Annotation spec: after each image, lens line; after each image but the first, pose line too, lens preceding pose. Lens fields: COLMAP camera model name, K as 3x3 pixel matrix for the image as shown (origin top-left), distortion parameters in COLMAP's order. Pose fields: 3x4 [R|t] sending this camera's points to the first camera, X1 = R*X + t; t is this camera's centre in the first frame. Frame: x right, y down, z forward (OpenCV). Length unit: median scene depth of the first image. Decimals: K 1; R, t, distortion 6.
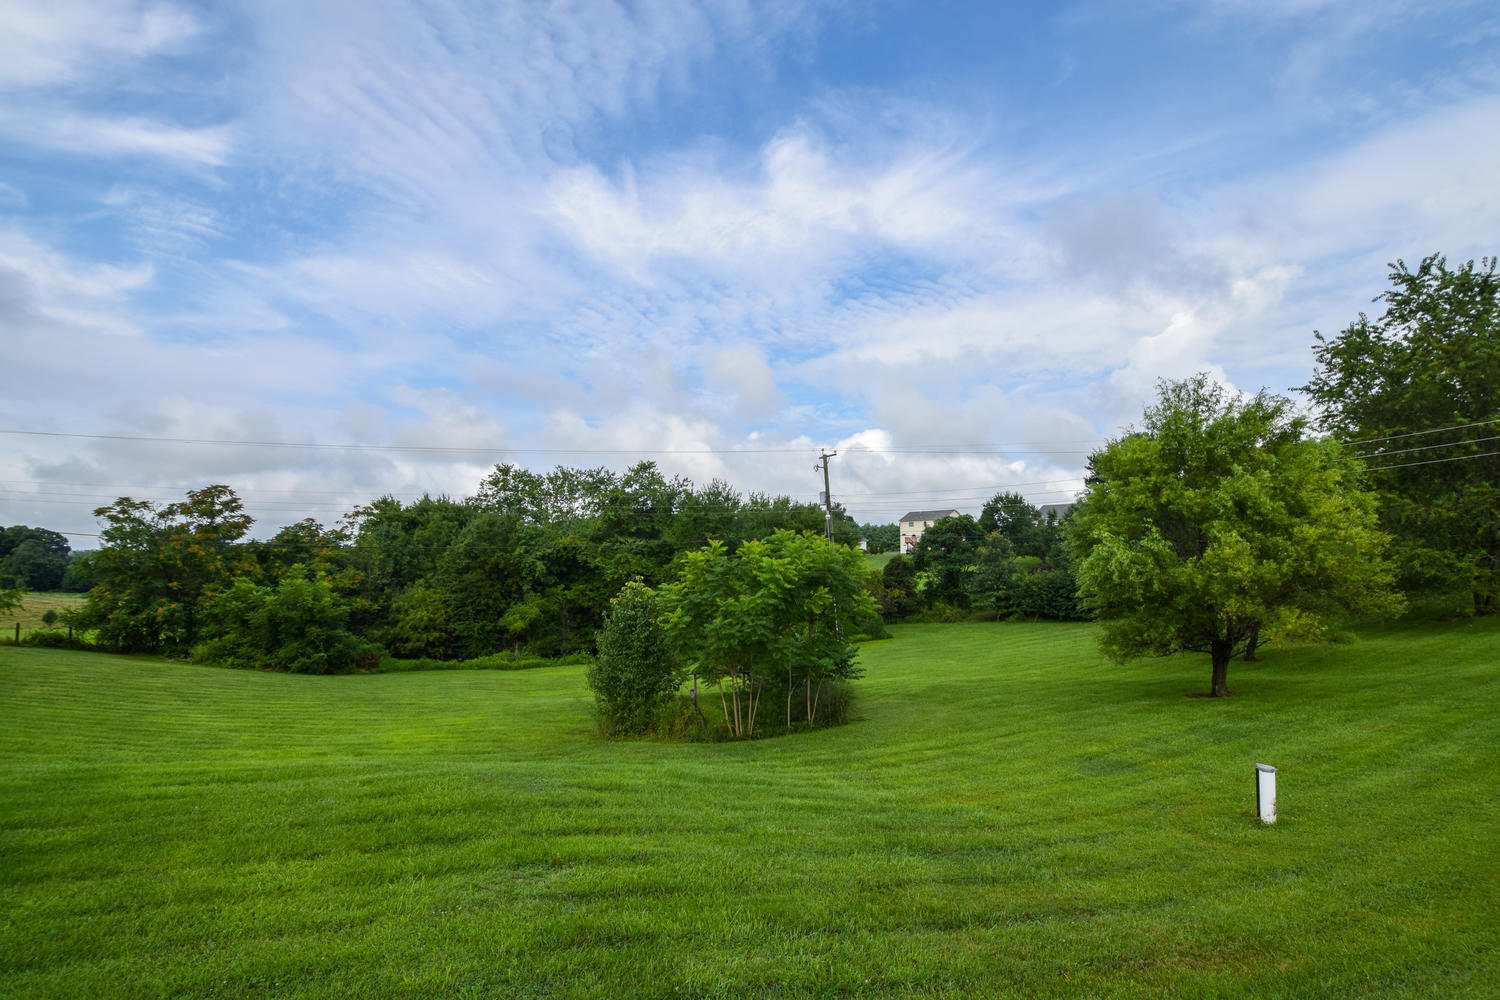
lens RADIAL K [[653.1, 0, 763.8], [0, 653.1, 514.4], [0, 0, 1]] dist [0.003524, -0.017467]
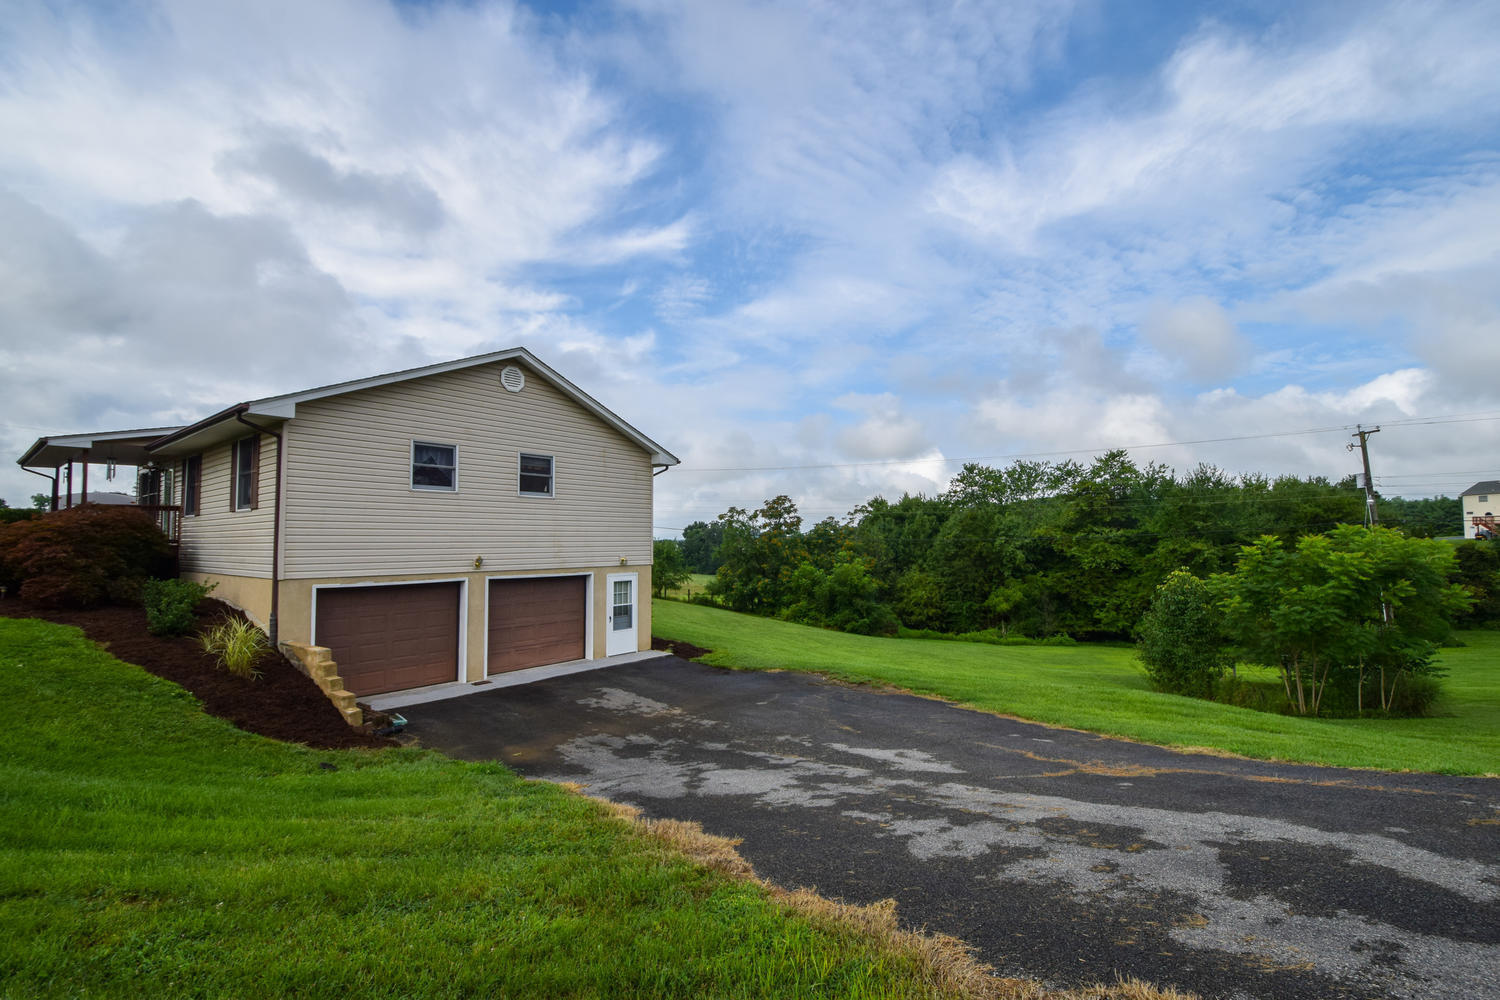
lens RADIAL K [[648.7, 0, 759.3], [0, 648.7, 505.0], [0, 0, 1]] dist [-0.000667, -0.016963]
pose [[0.809266, -0.036150, -0.586329, -0.051165], [0.039500, 0.999194, -0.007085, -0.014945], [0.586113, -0.017426, 0.810042, -0.152089]]
